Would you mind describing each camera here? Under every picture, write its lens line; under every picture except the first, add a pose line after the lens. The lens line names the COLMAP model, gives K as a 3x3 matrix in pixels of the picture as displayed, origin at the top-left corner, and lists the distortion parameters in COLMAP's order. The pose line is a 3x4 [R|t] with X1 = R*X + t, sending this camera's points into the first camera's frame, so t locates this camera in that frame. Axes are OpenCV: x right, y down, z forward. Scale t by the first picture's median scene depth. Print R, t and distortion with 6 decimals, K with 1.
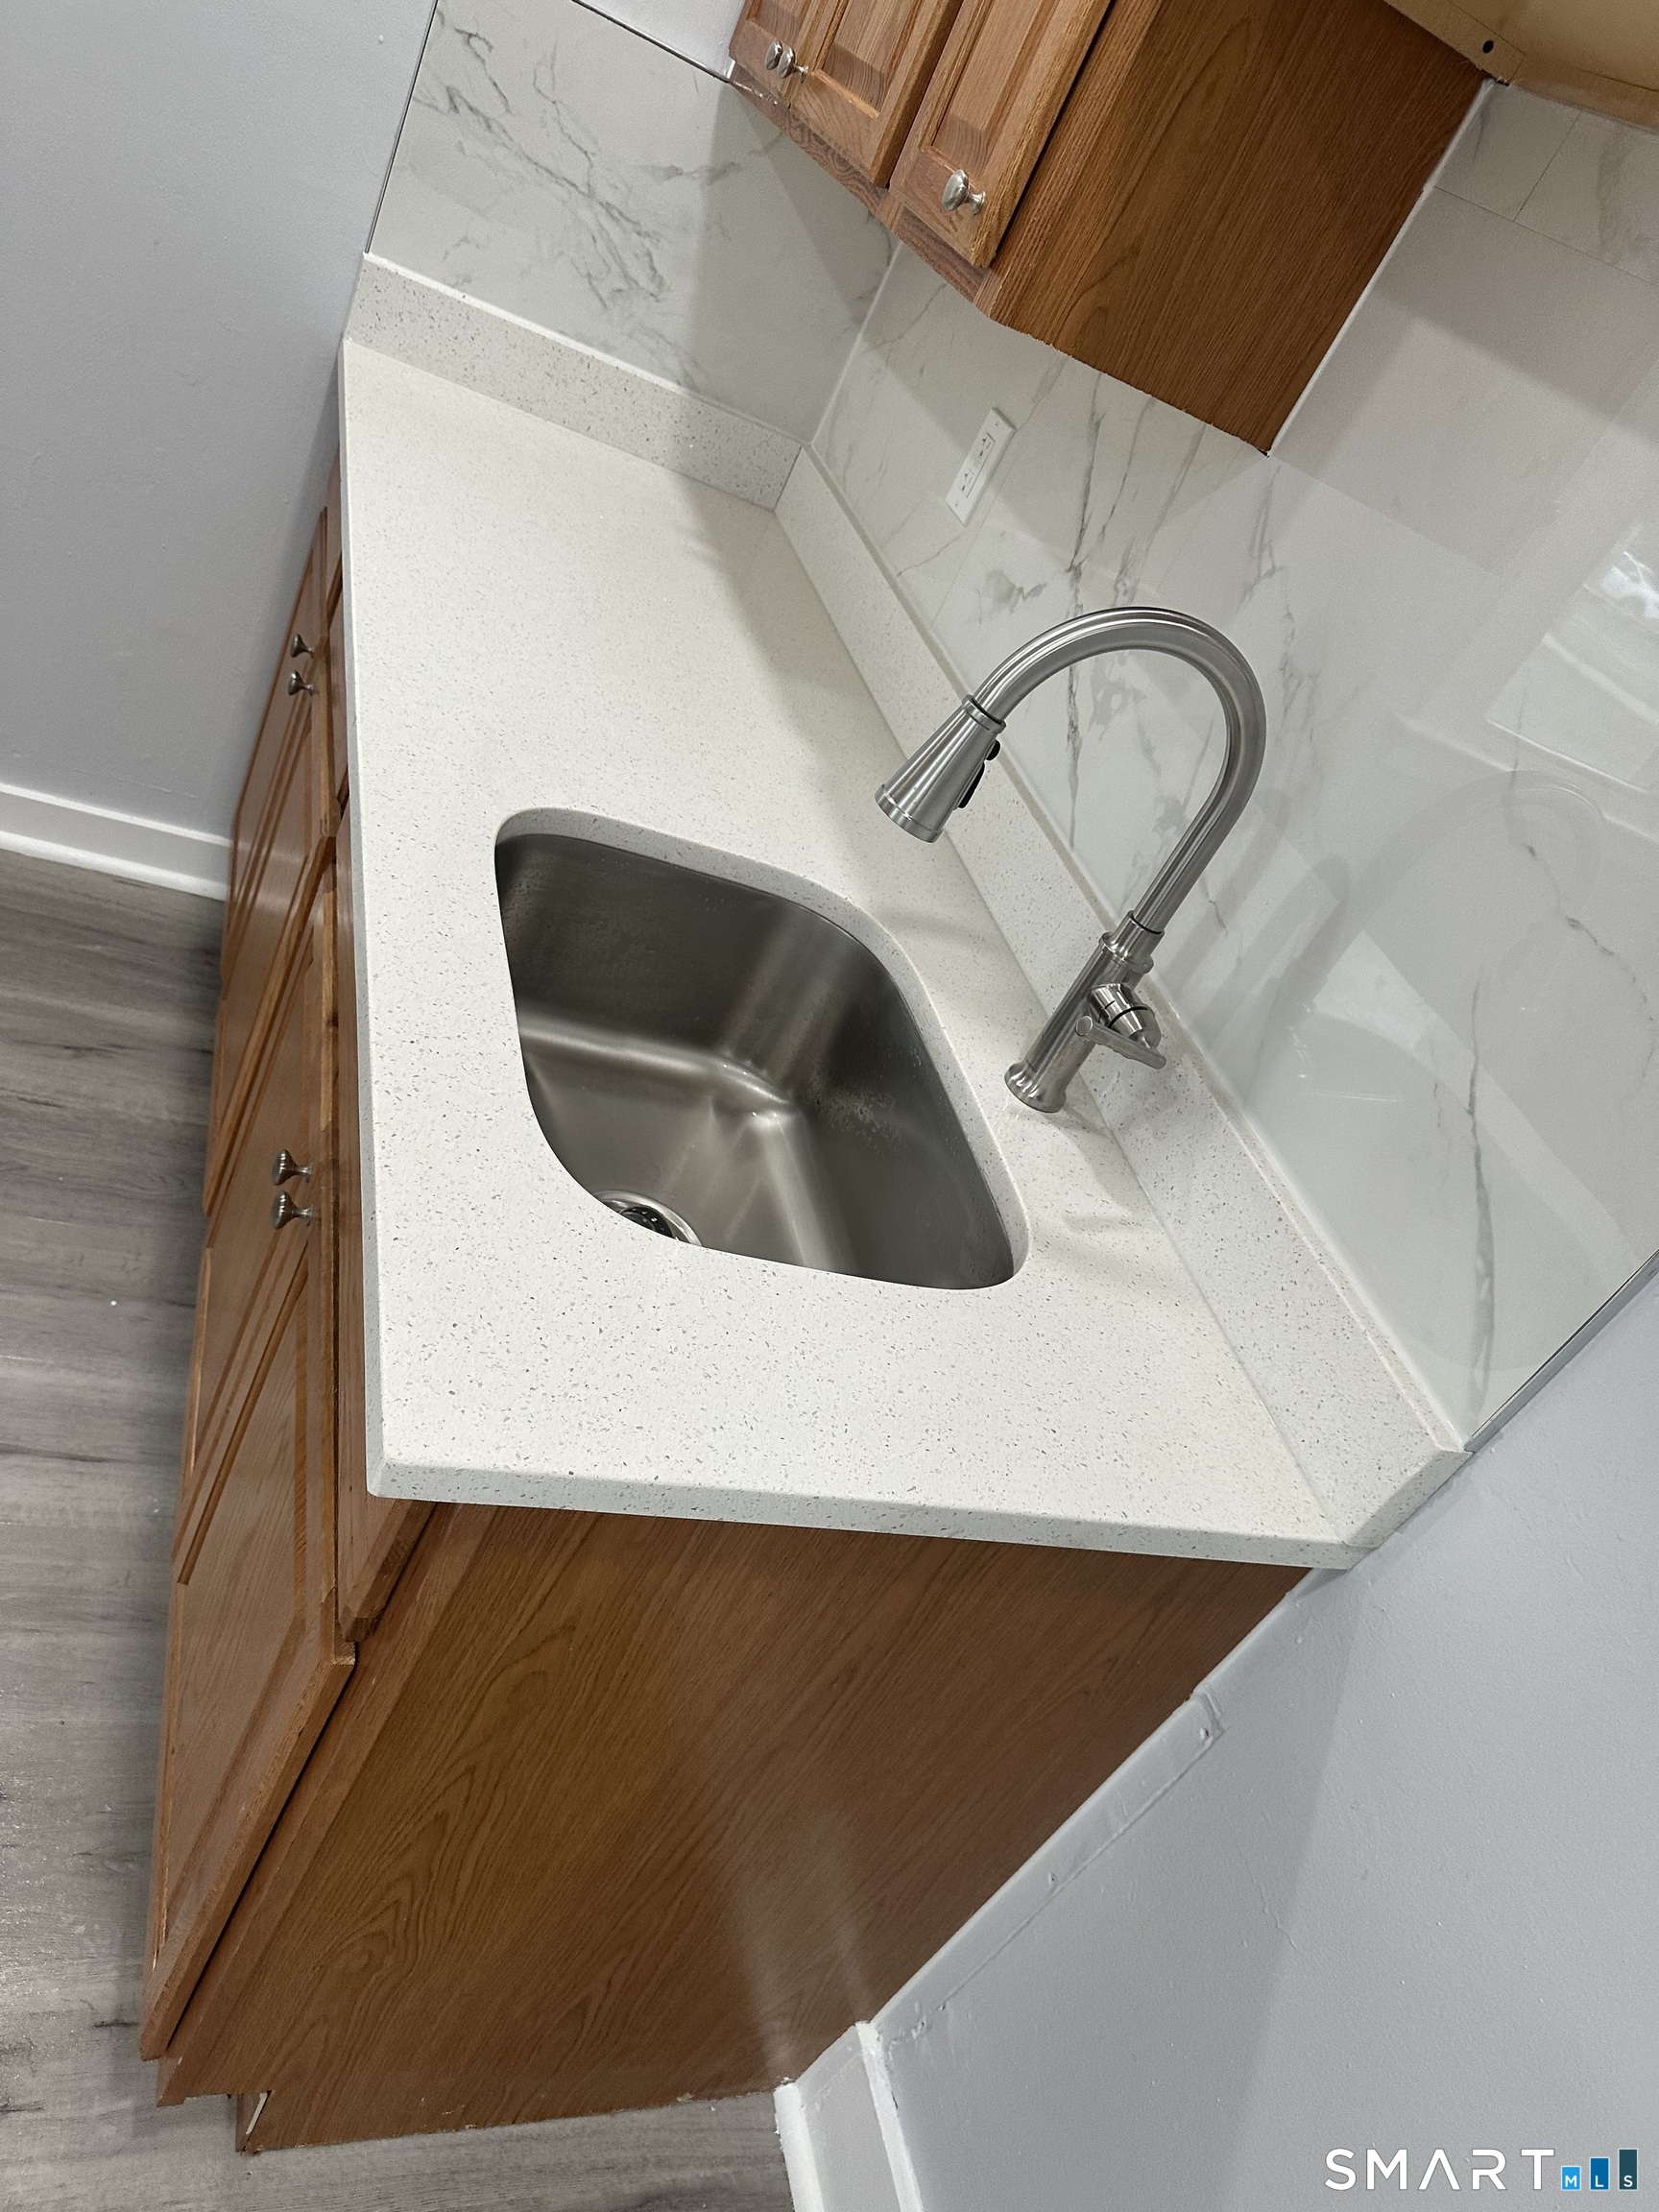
lens RADIAL K [[1546.4, 0, 836.9], [0, 1546.4, 1071.6], [0, 0, 1]] dist [0.048819, -0.057042]
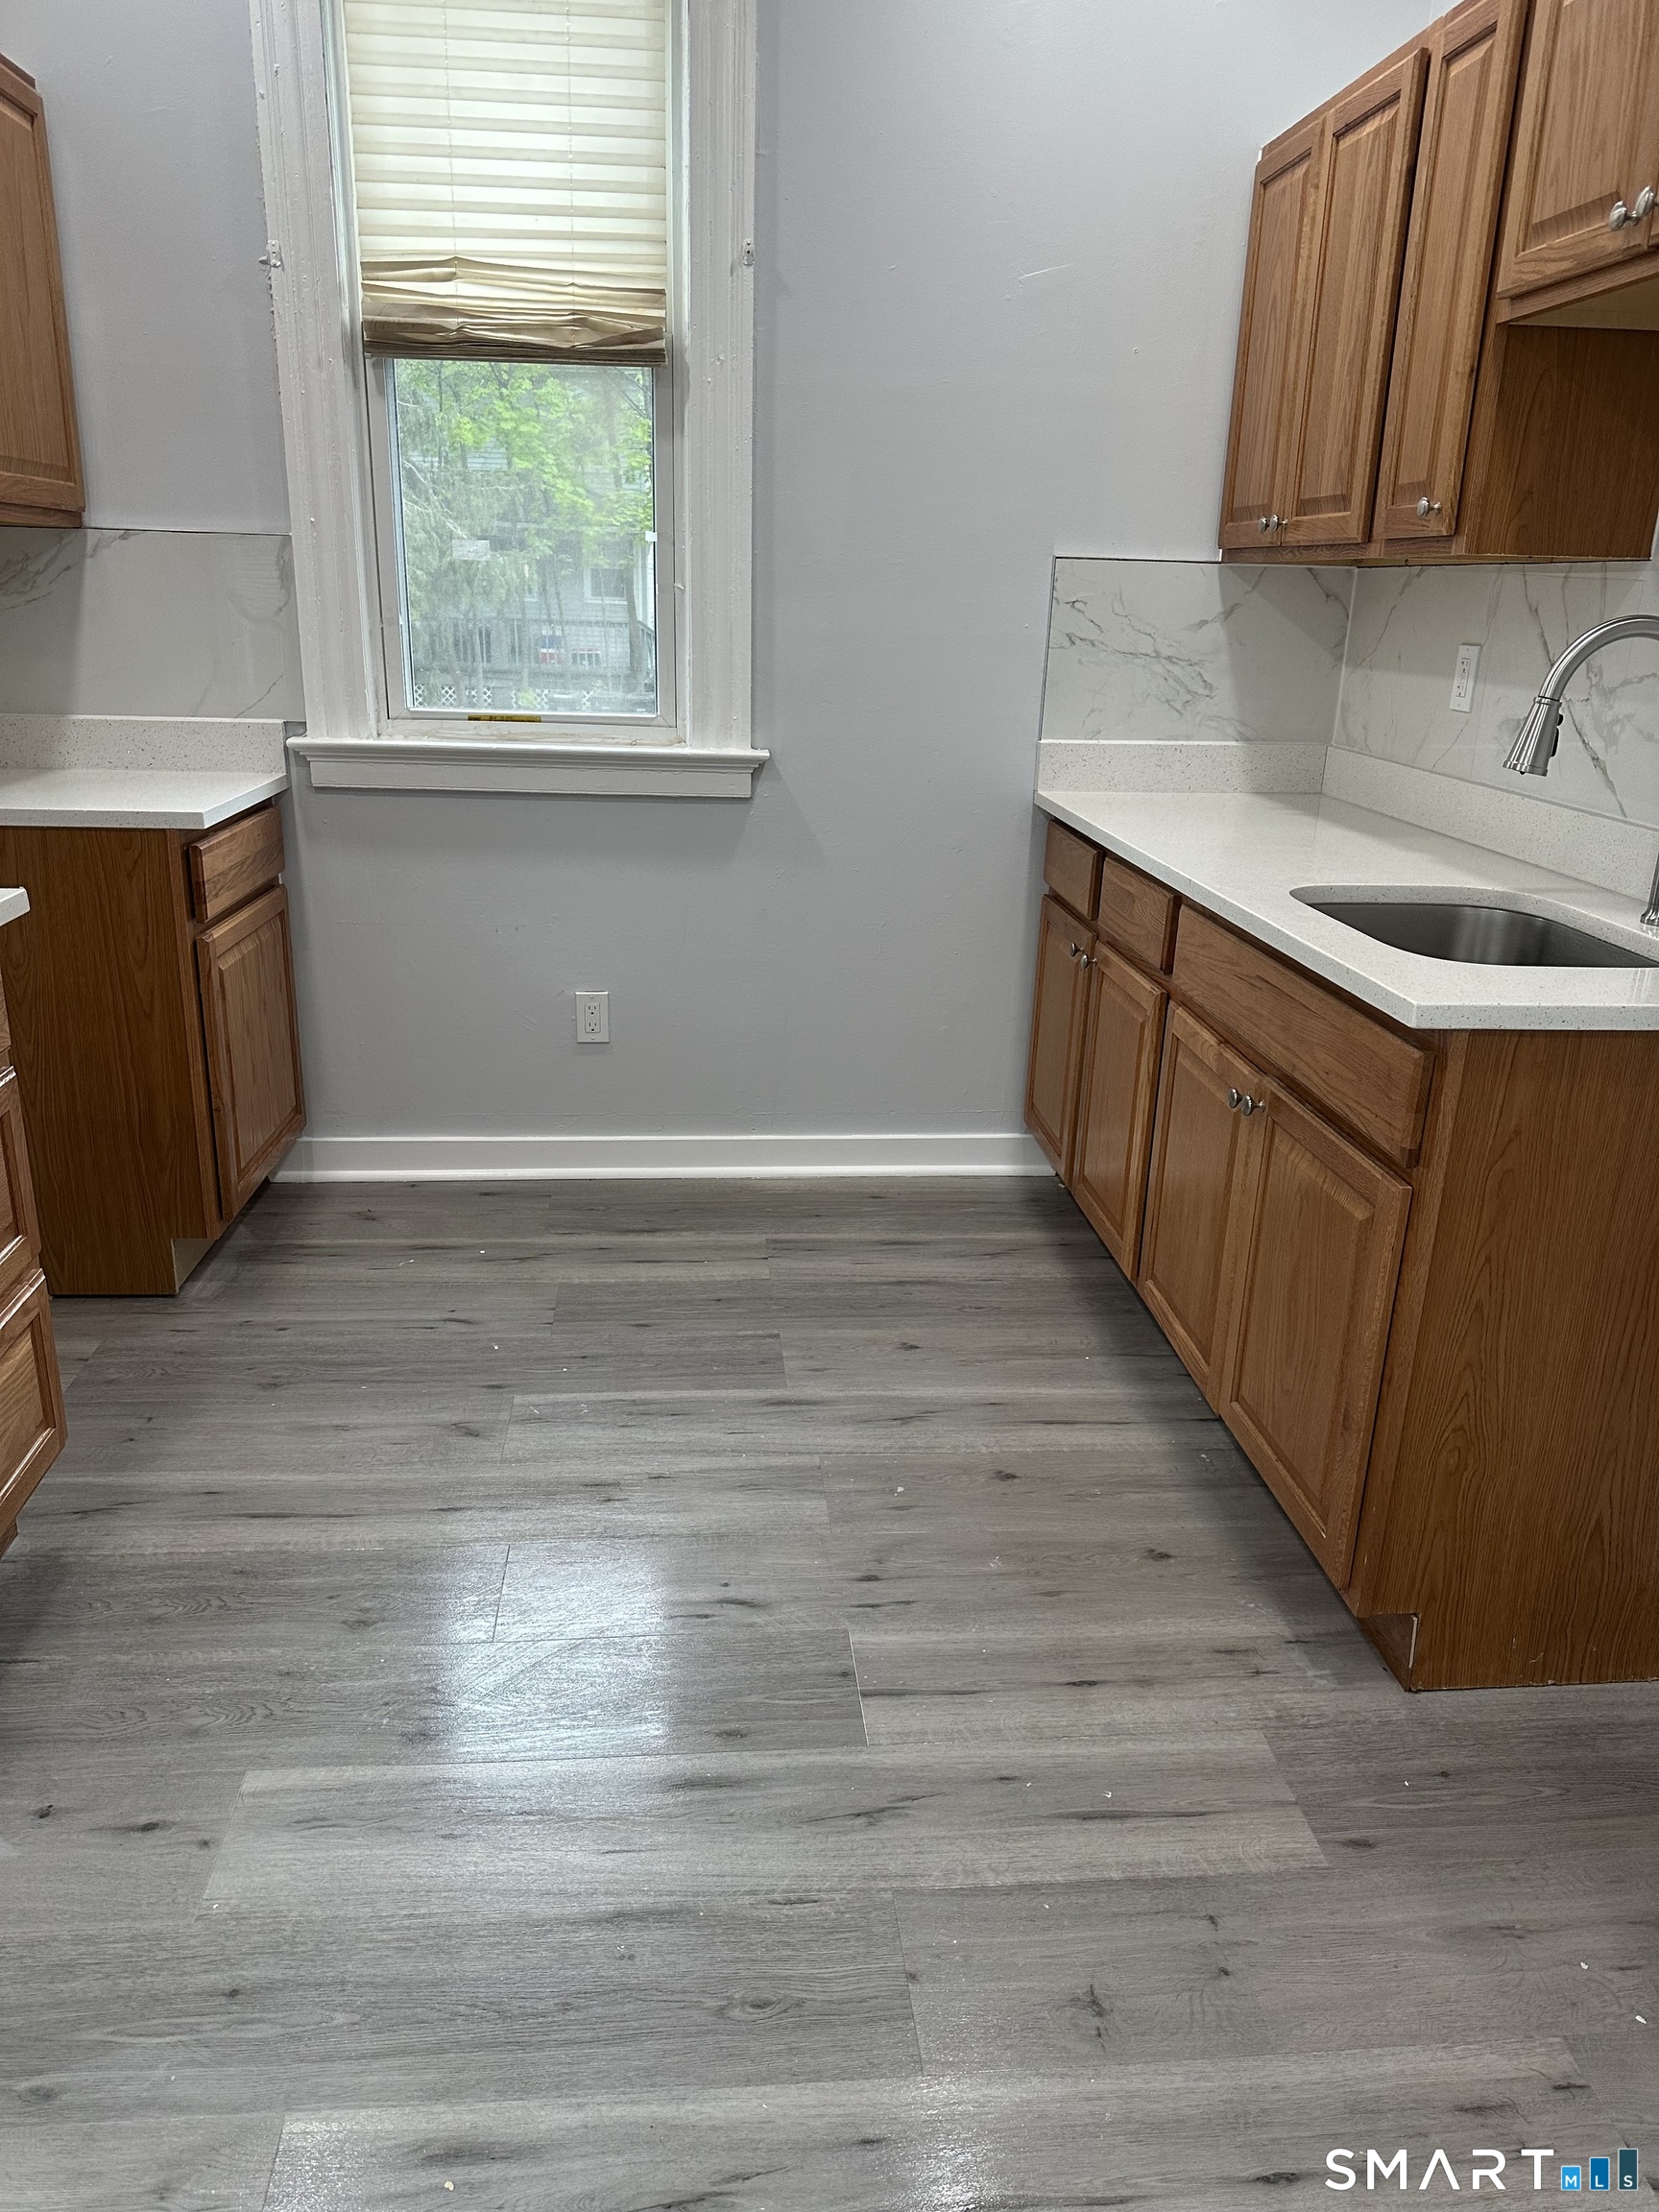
lens RADIAL K [[1546.4, 0, 825.4], [0, 1546.4, 1089.3], [0, 0, 1]] dist [0.048819, -0.057042]
pose [[0.904815, -0.330403, -0.268597, -0.209928], [0.225099, 0.906603, -0.356934, 0.410072], [0.361443, 0.262499, 0.894681, -0.542032]]
